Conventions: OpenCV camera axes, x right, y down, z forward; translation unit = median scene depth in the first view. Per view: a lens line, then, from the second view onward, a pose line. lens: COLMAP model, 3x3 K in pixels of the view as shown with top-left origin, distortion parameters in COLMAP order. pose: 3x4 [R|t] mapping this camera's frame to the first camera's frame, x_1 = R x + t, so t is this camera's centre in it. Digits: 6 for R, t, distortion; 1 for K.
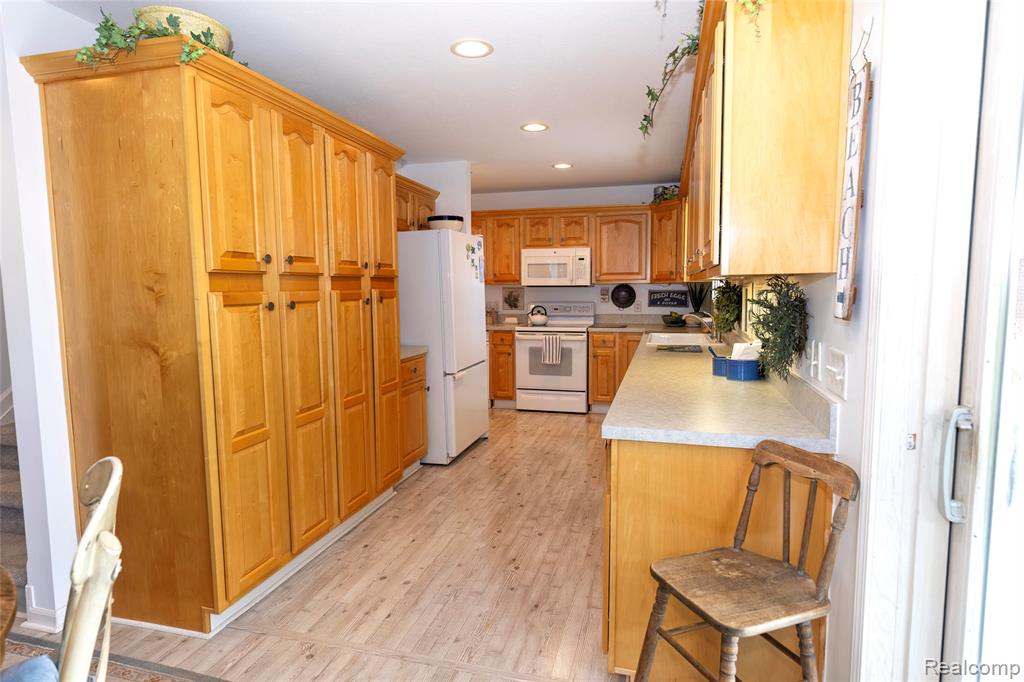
lens RADIAL K [[552.1, 0, 507.3], [0, 552.1, 336.2], [0, 0, 1]] dist [0.007252, 0.001085]
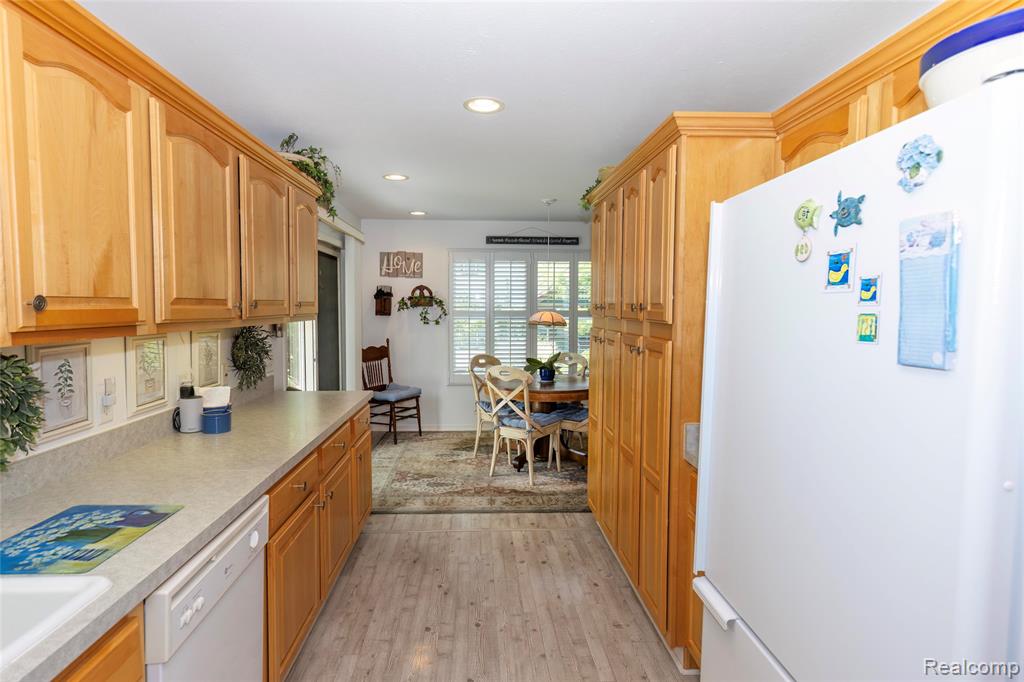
lens RADIAL K [[552.1, 0, 506.8], [0, 552.1, 334.1], [0, 0, 1]] dist [0.007252, 0.001085]
pose [[-0.944895, 0.021627, -0.326658, 0.108458], [-0.026082, 0.989671, 0.140968, -0.105004], [0.326332, 0.141719, -0.934571, 0.907282]]
